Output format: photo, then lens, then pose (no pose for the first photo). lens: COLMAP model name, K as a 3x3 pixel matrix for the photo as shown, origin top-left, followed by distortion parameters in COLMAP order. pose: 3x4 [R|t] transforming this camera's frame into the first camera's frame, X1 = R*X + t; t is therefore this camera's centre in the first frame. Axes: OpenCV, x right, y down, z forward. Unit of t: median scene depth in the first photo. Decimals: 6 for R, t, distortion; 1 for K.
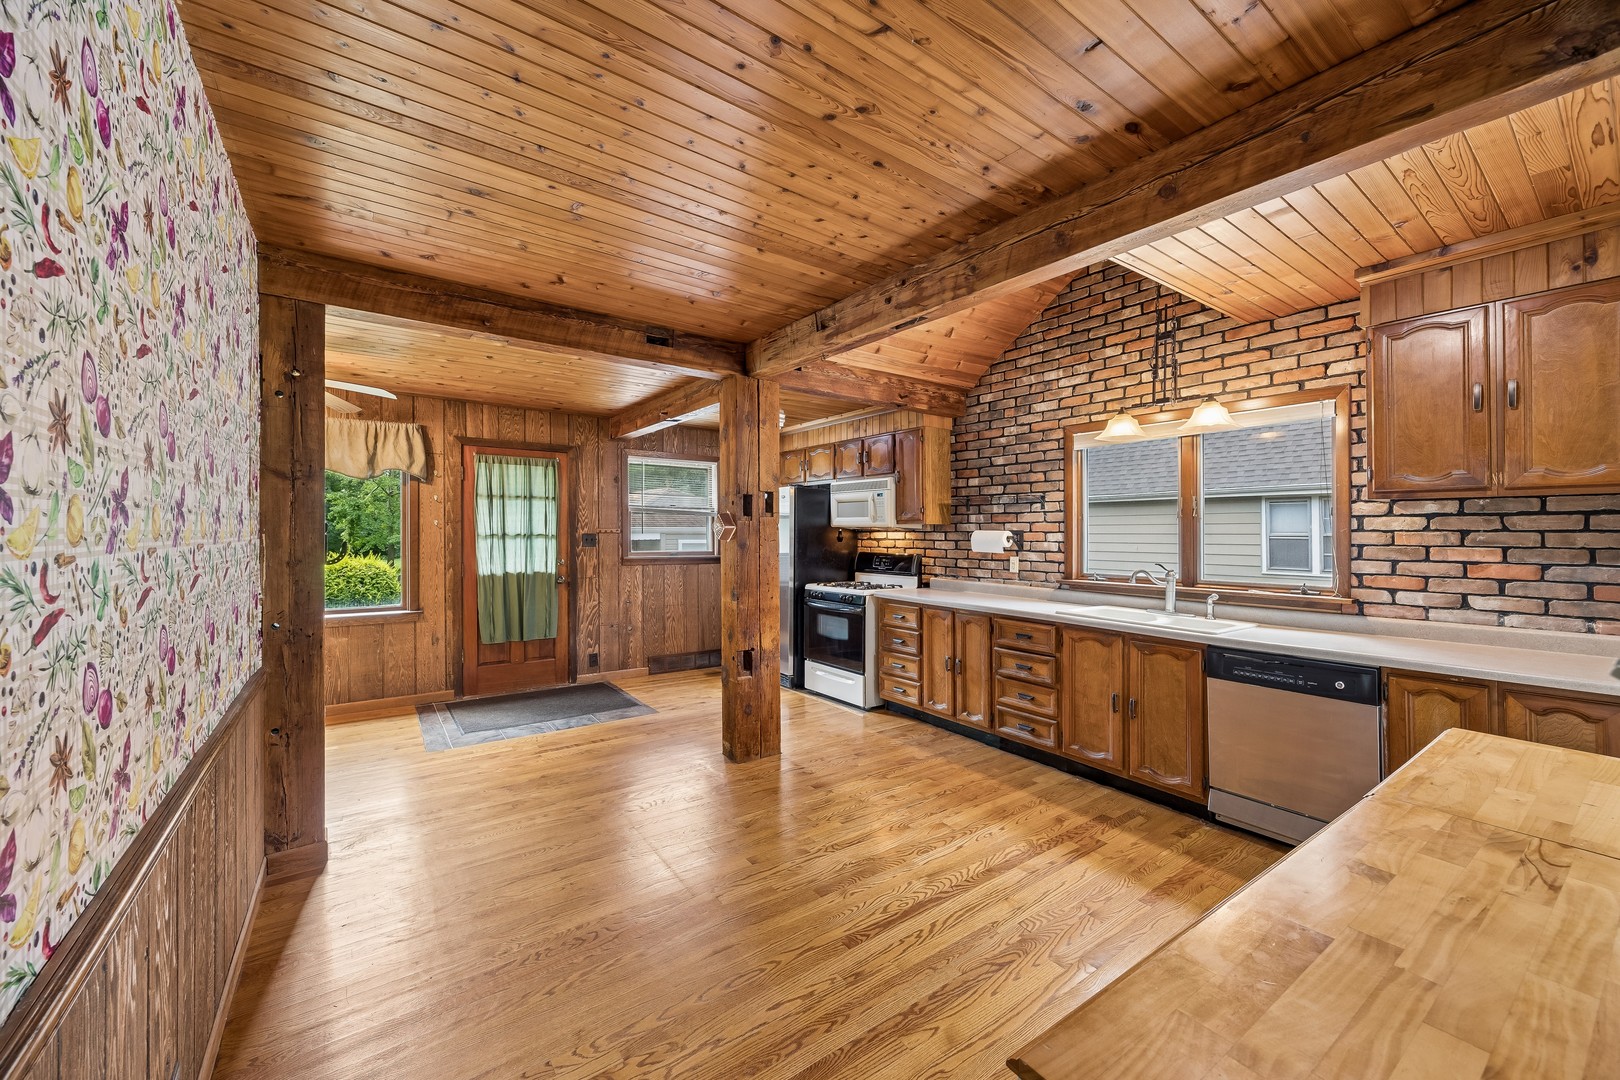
lens RADIAL K [[624.8, 0, 811.7], [0, 624.8, 540.4], [0, 0, 1]] dist [-0.001820, 0.000045]
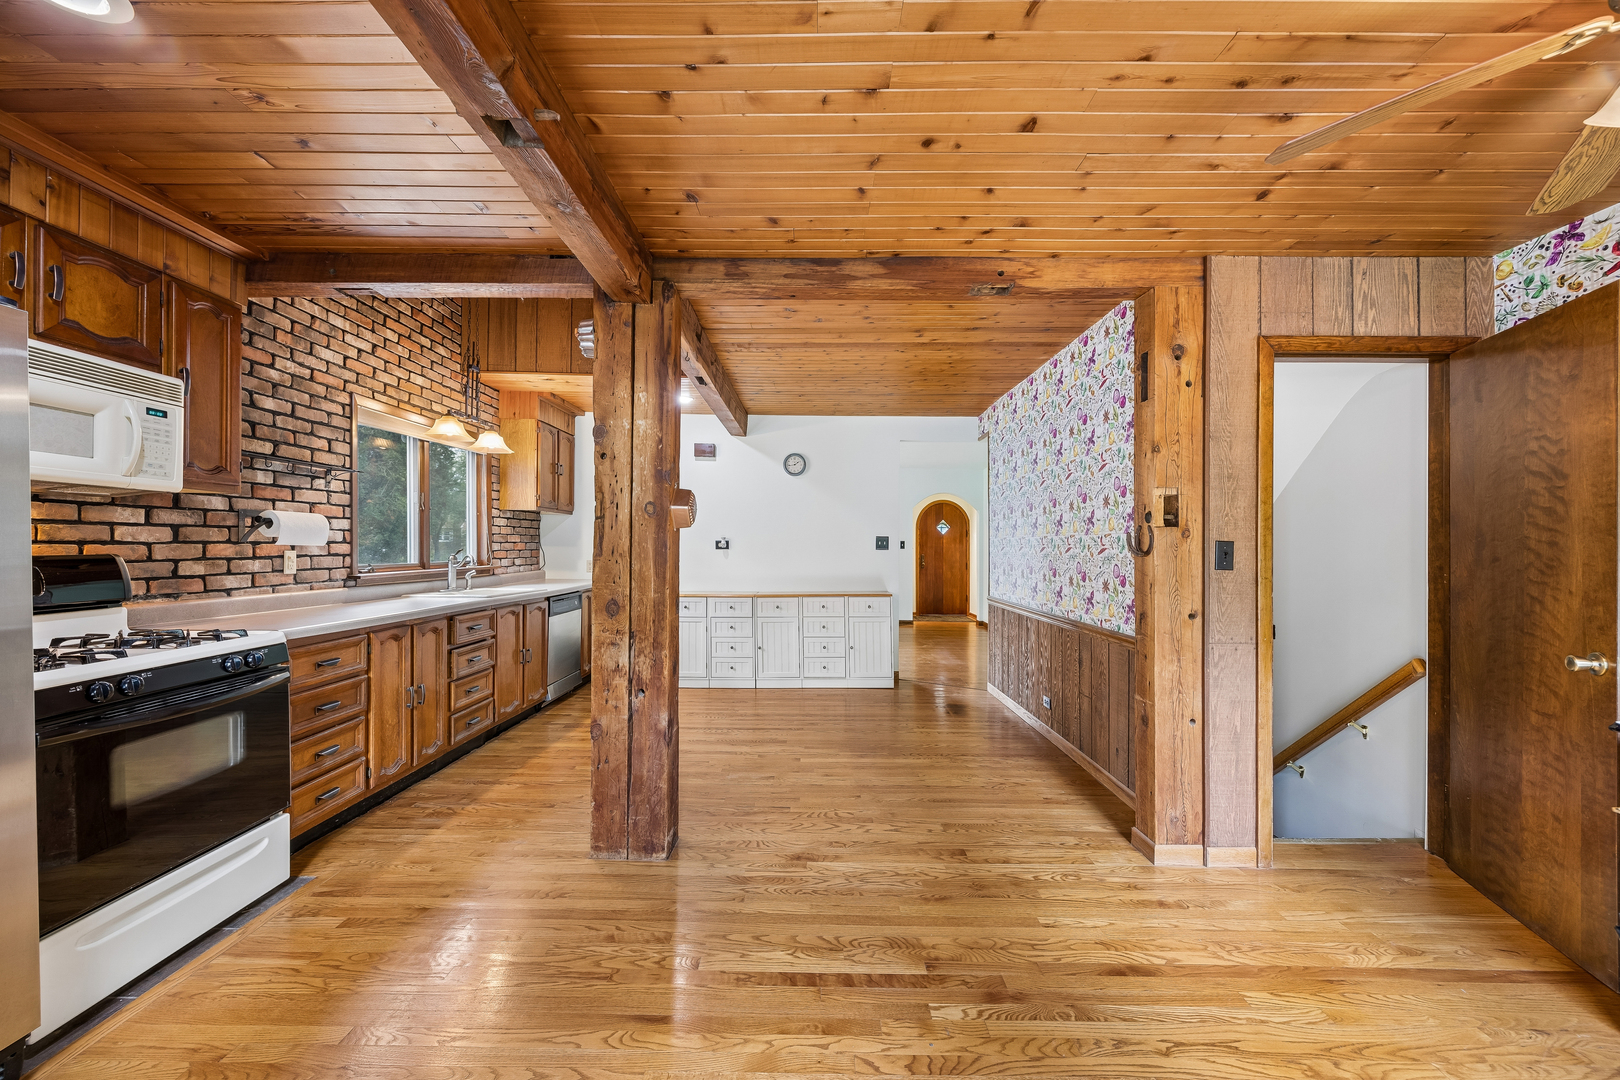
lens RADIAL K [[624.8, 0, 814.9], [0, 624.8, 532.8], [0, 0, 1]] dist [-0.001820, 0.000045]
pose [[-0.808407, -0.001251, 0.588623, -0.579818], [-0.006892, 0.999949, -0.007341, 0.007487], [-0.588584, -0.009991, -0.808374, 1.289191]]
